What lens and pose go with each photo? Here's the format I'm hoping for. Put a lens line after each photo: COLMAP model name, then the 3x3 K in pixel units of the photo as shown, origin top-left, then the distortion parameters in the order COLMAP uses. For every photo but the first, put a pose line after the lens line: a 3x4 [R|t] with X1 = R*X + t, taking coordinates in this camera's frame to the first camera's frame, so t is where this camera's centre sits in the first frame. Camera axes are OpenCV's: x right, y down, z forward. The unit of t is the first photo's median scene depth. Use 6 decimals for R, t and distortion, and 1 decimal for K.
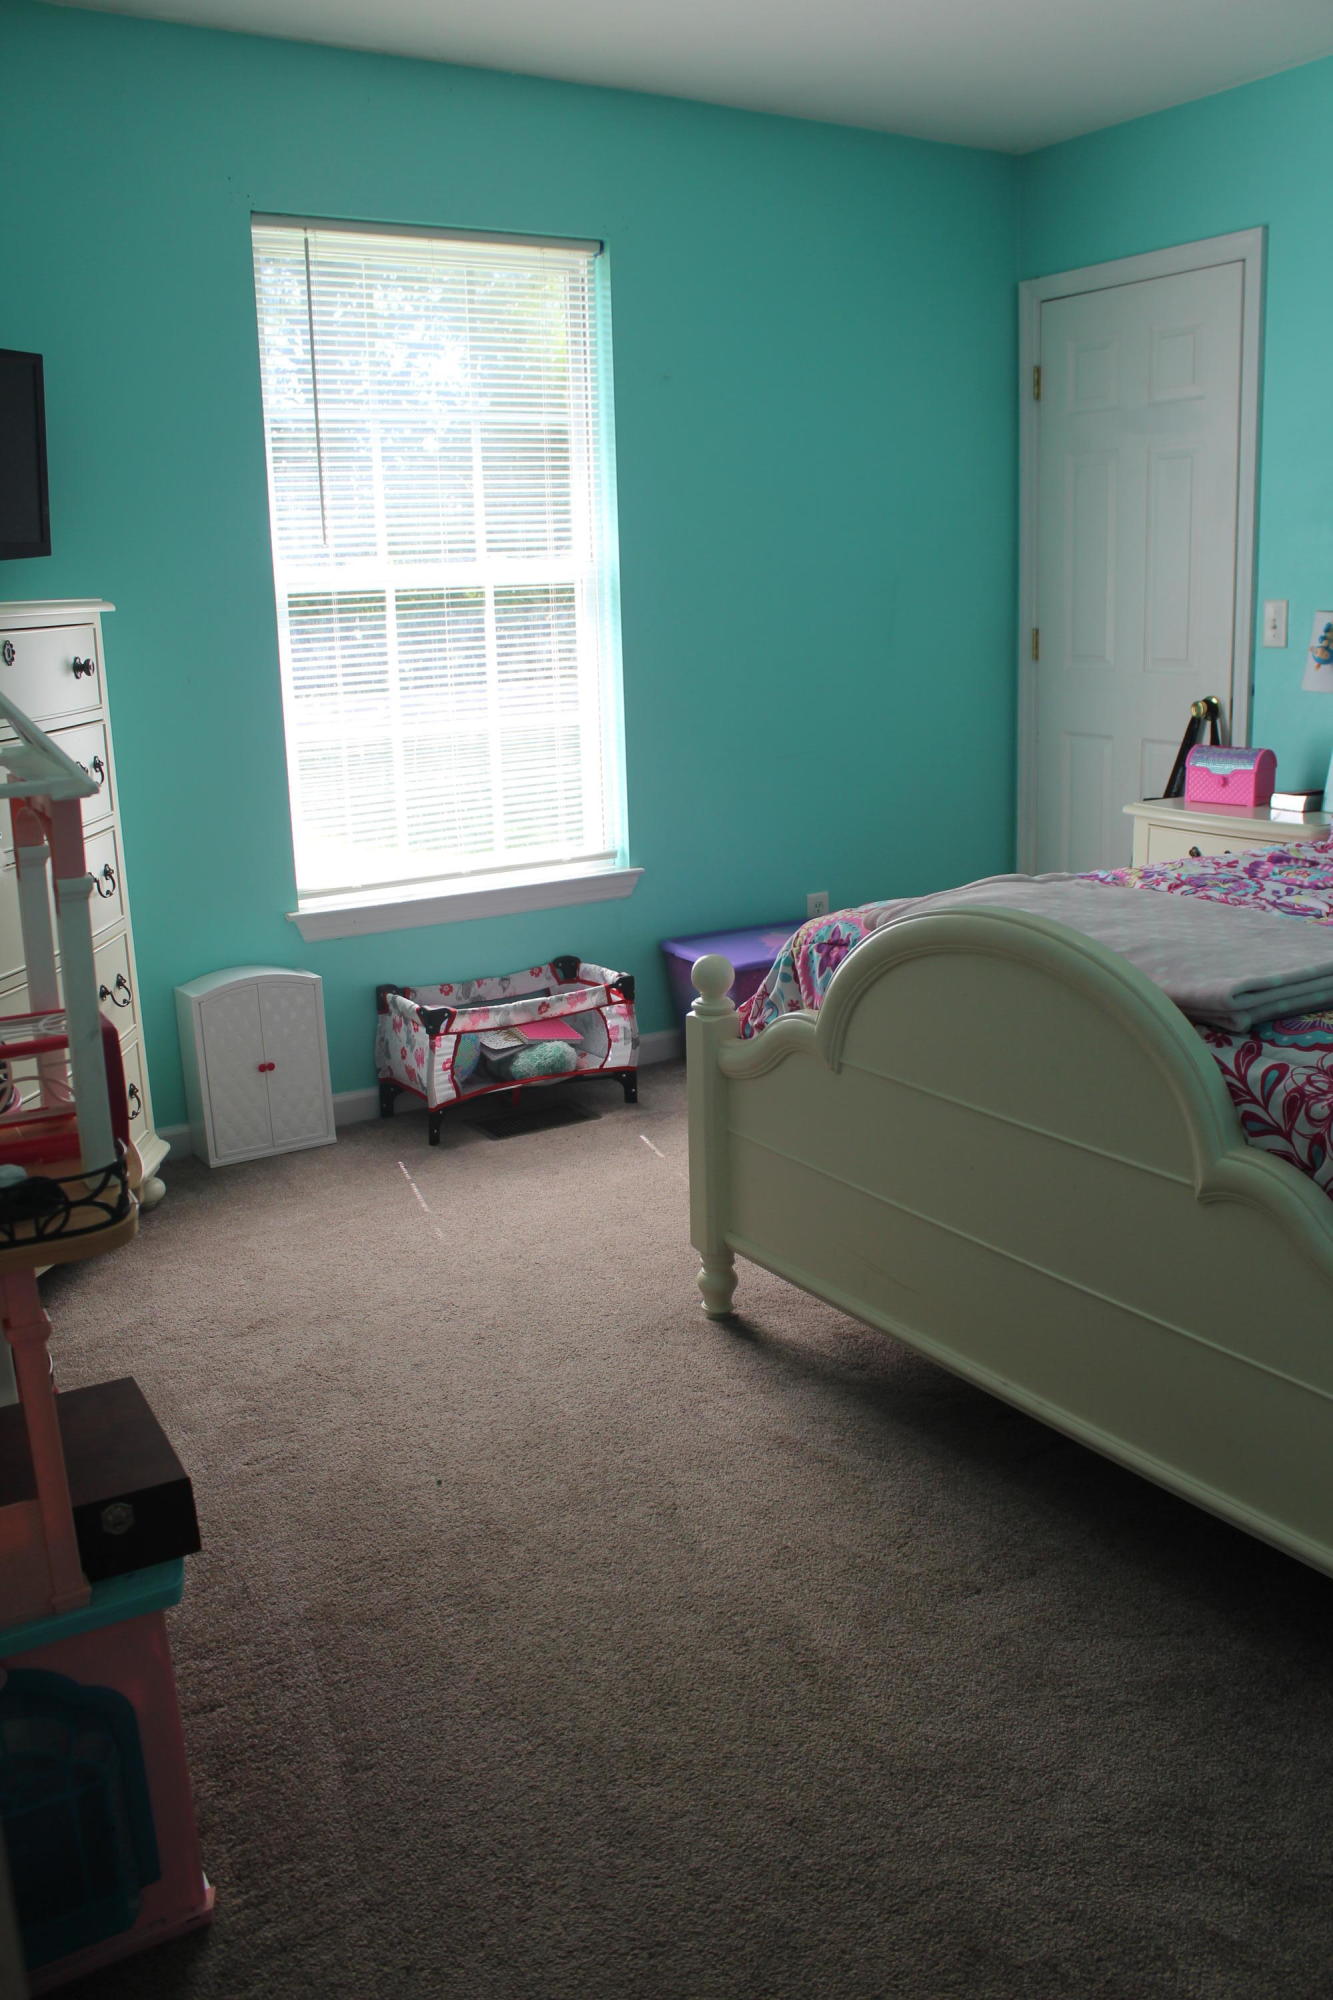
lens RADIAL K [[1671.2, 0, 670.4], [0, 1671.2, 983.5], [0, 0, 1]] dist [-0.157136, 0.138071]
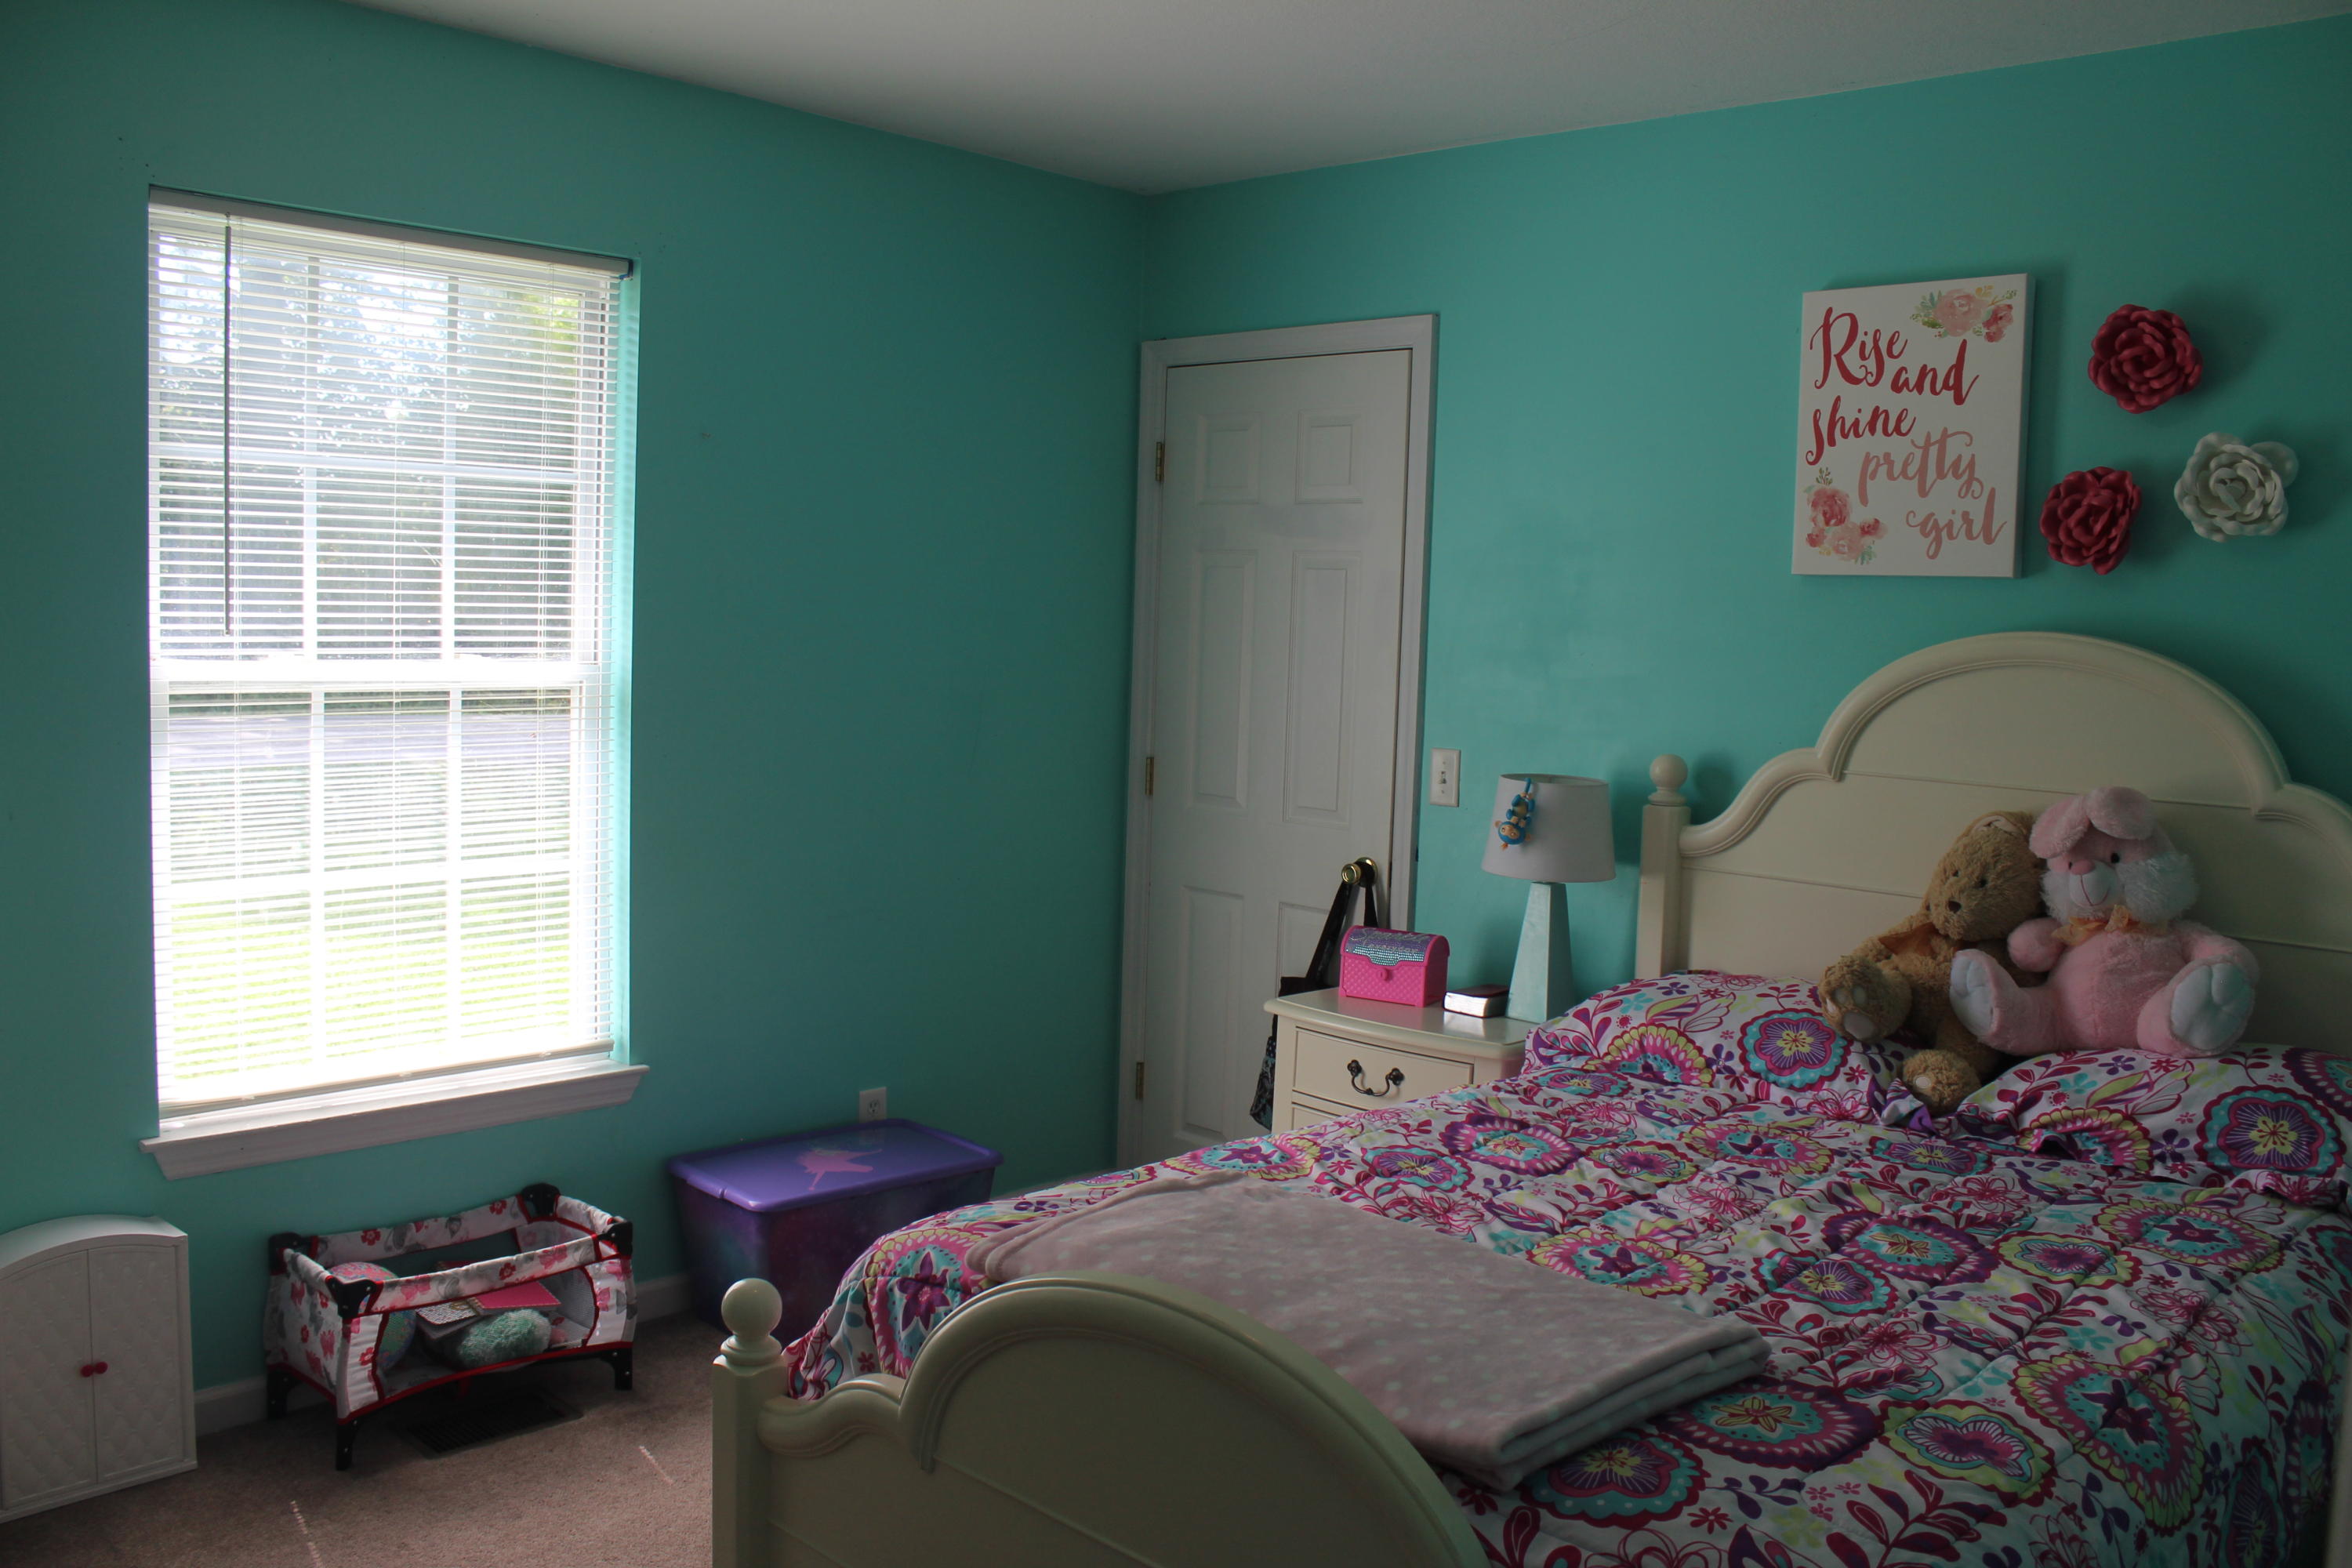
lens RADIAL K [[1965.4, 0, 1181.2], [0, 1965.4, 793.6], [0, 0, 1]] dist [-0.157136, 0.138071]
pose [[0.966769, 0.039296, 0.252612, -0.010273], [-0.003447, 0.990030, -0.140816, -0.075186], [-0.255627, 0.135265, 0.957266, 0.085106]]
